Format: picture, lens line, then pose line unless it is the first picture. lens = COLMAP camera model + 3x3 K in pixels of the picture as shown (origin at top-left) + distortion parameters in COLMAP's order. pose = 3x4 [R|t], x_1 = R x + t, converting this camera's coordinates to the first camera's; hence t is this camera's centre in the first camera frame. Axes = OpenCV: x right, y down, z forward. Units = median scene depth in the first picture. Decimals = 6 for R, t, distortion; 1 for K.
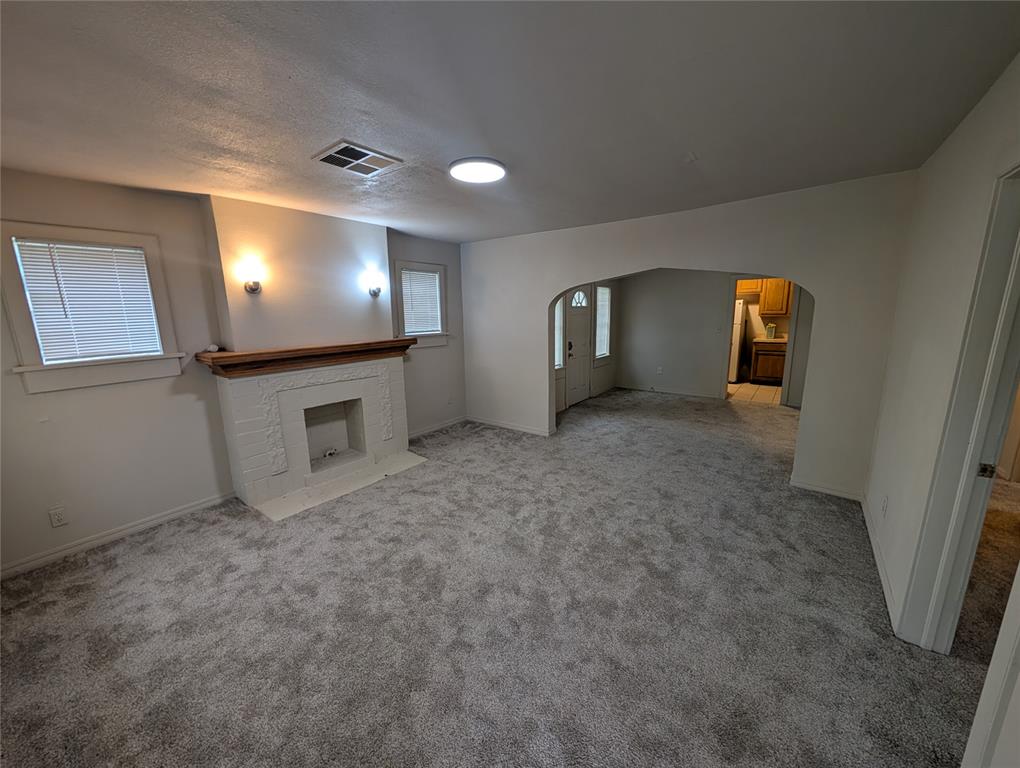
lens RADIAL K [[385.1, 0, 510.0], [0, 385.1, 384.0], [0, 0, 1]] dist [-0.002684, -0.000030]
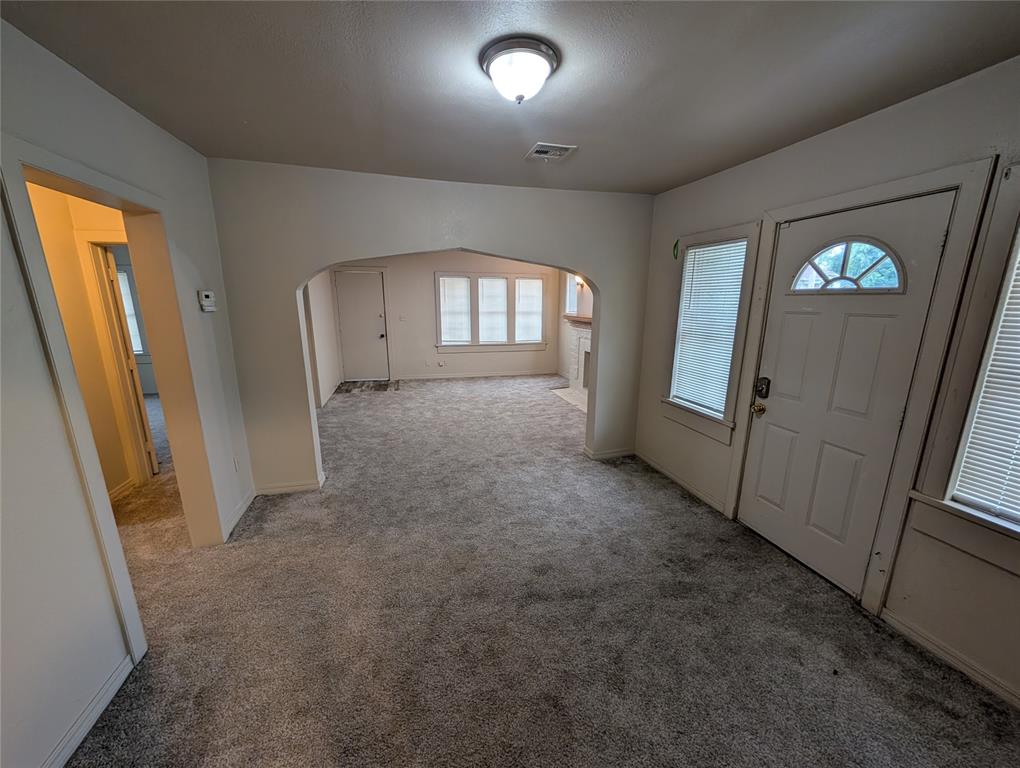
lens RADIAL K [[385.1, 0, 510.0], [0, 385.1, 384.0], [0, 0, 1]] dist [-0.002684, -0.000030]
pose [[-0.610153, 0.185411, -0.770283, 1.314335], [-0.143587, 0.930254, 0.337654, -0.417866], [0.779164, 0.316623, -0.540974, 2.086363]]
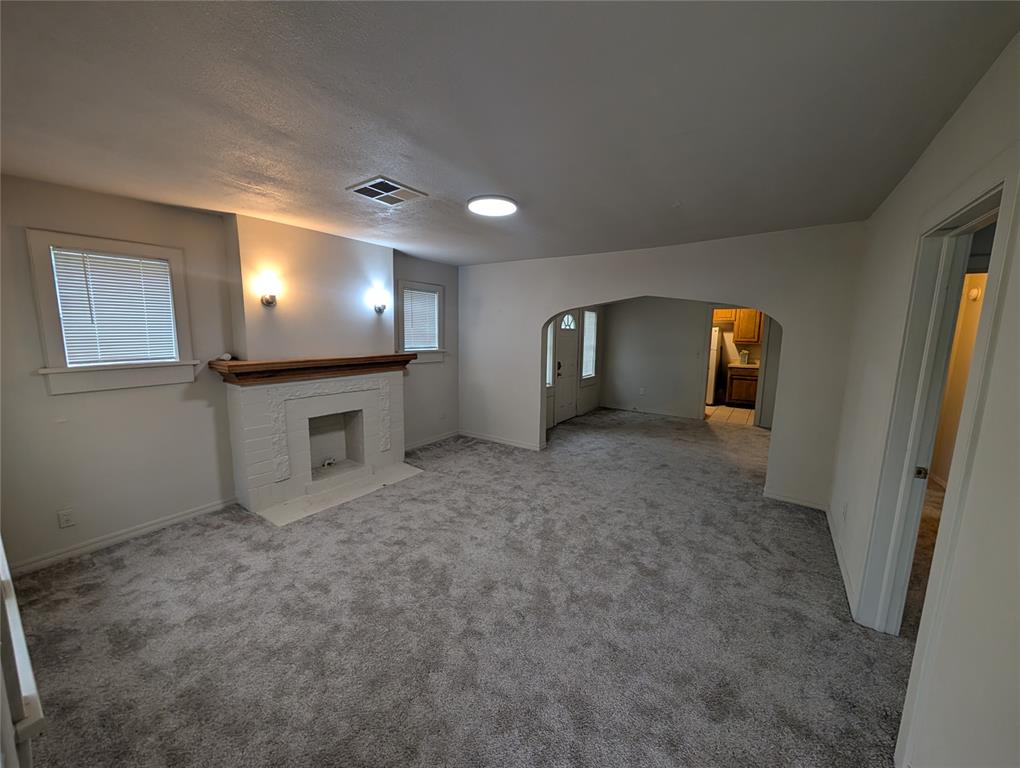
lens RADIAL K [[385.1, 0, 510.0], [0, 385.1, 384.0], [0, 0, 1]] dist [-0.002684, -0.000030]
pose [[0.998528, 0.023765, 0.048754, -0.056479], [-0.021135, 0.998330, -0.053762, 0.020789], [-0.049951, 0.052652, 0.997363, -0.077915]]
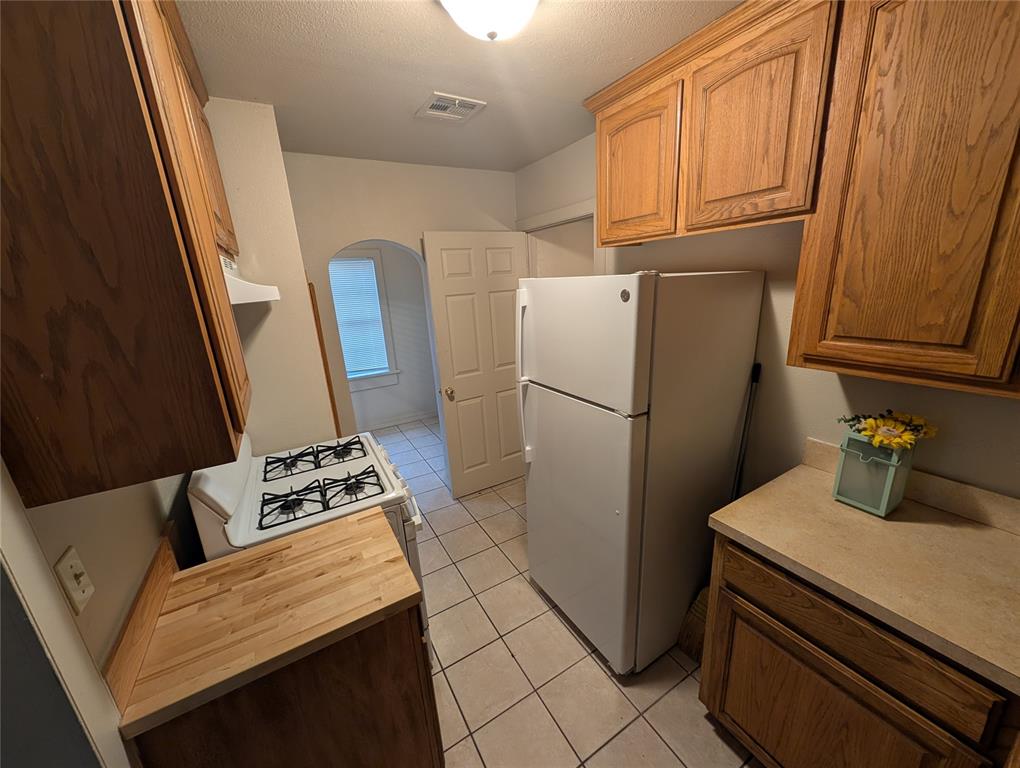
lens RADIAL K [[385.1, 0, 510.0], [0, 385.1, 384.0], [0, 0, 1]] dist [-0.002684, -0.000030]
pose [[0.923352, 0.061979, -0.378920, 1.588424], [-0.029510, 0.995422, 0.090909, -0.474158], [0.382819, -0.072759, 0.920954, 2.132619]]
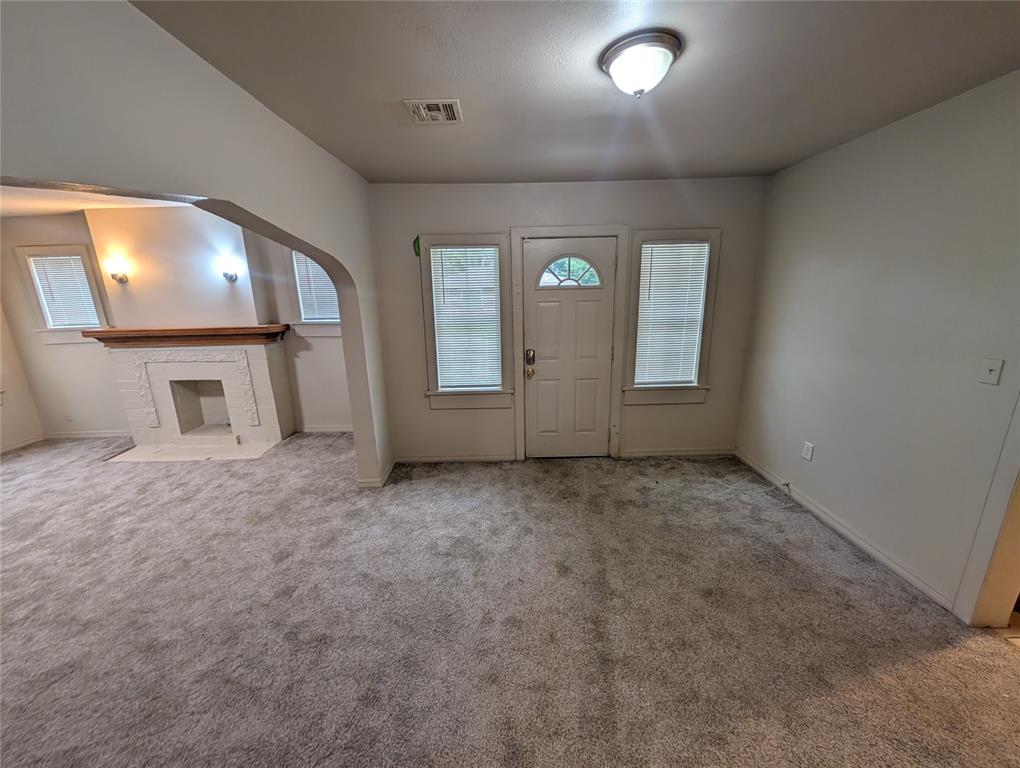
lens RADIAL K [[385.1, 0, 510.0], [0, 385.1, 384.0], [0, 0, 1]] dist [-0.002684, -0.000030]
pose [[0.610003, 0.189955, -0.769294, 1.207329], [-0.139802, 0.981412, 0.131478, -0.269116], [0.779969, 0.027347, 0.625220, 1.281652]]
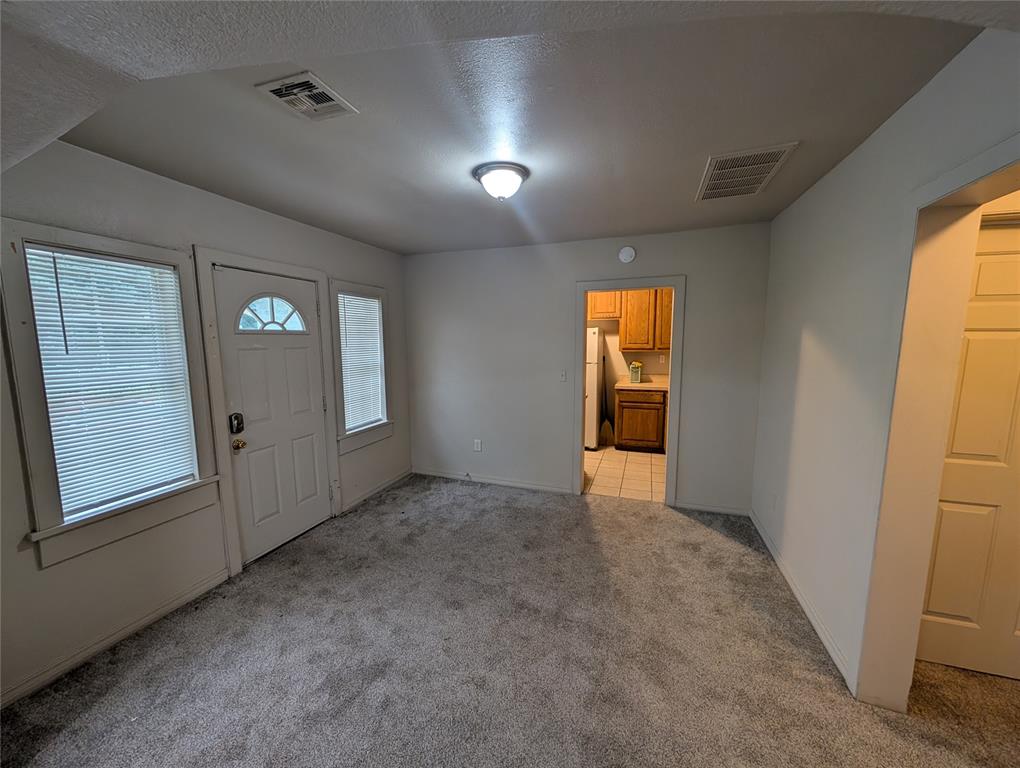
lens RADIAL K [[385.1, 0, 510.0], [0, 385.1, 384.0], [0, 0, 1]] dist [-0.002684, -0.000030]
pose [[0.952721, -0.021843, 0.303060, 0.646094], [0.045473, 0.996430, -0.071132, -0.203306], [-0.300424, 0.081550, 0.950313, 1.058270]]
